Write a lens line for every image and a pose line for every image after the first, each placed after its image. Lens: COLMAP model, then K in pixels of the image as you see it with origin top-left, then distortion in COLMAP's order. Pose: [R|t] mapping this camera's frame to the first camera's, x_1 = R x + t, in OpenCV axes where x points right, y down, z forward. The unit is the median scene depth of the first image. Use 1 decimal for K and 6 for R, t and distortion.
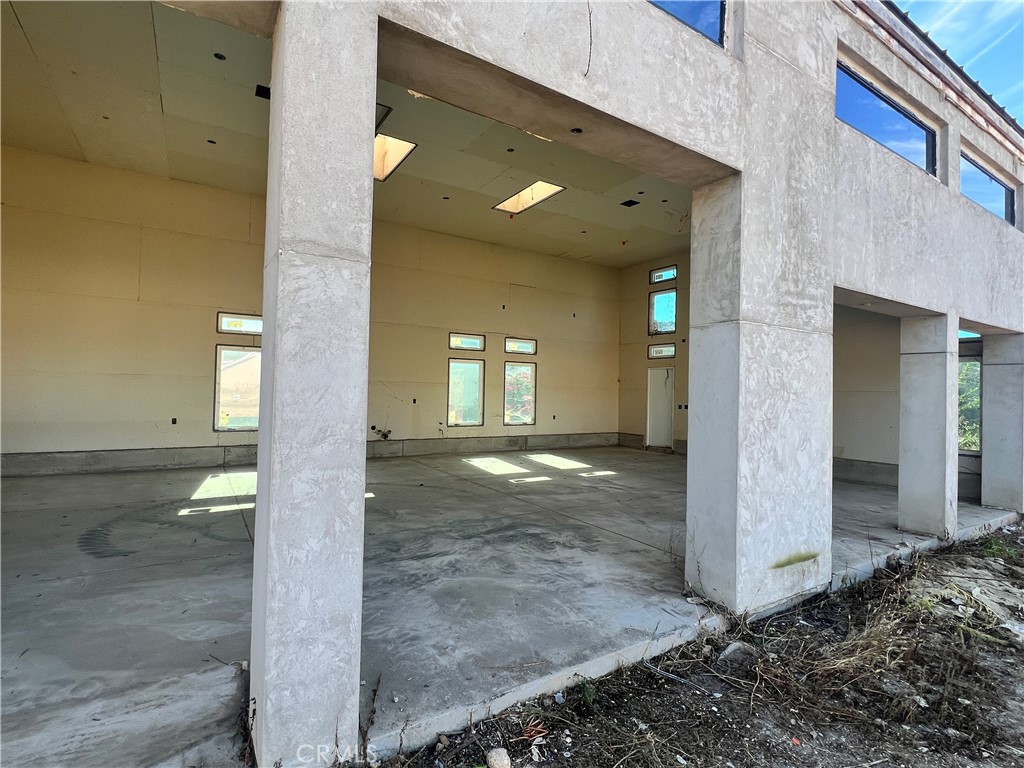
lens RADIAL K [[503.7, 0, 510.8], [0, 503.7, 384.1], [0, 0, 1]] dist [-0.003417, 0.000262]
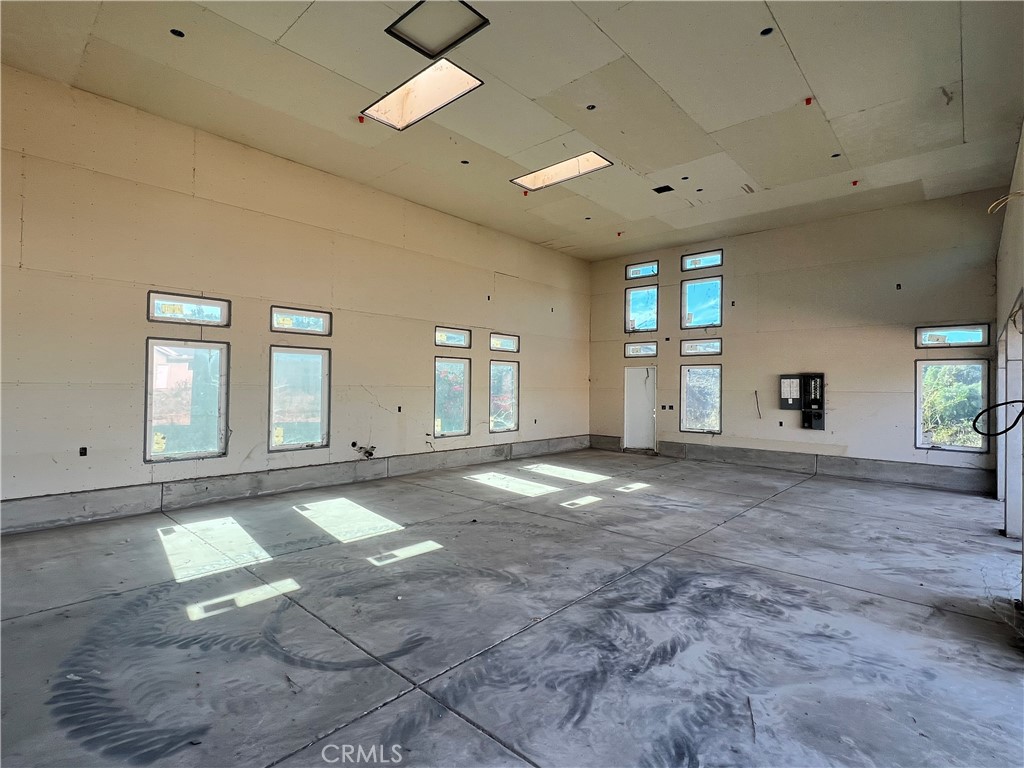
lens RADIAL K [[503.7, 0, 512.8], [0, 503.7, 382.4], [0, 0, 1]] dist [-0.003417, 0.000262]
pose [[0.964717, -0.008662, 0.263146, -0.235168], [0.006016, 0.999923, 0.010856, -0.017899], [-0.263220, -0.008890, 0.964695, 0.164145]]
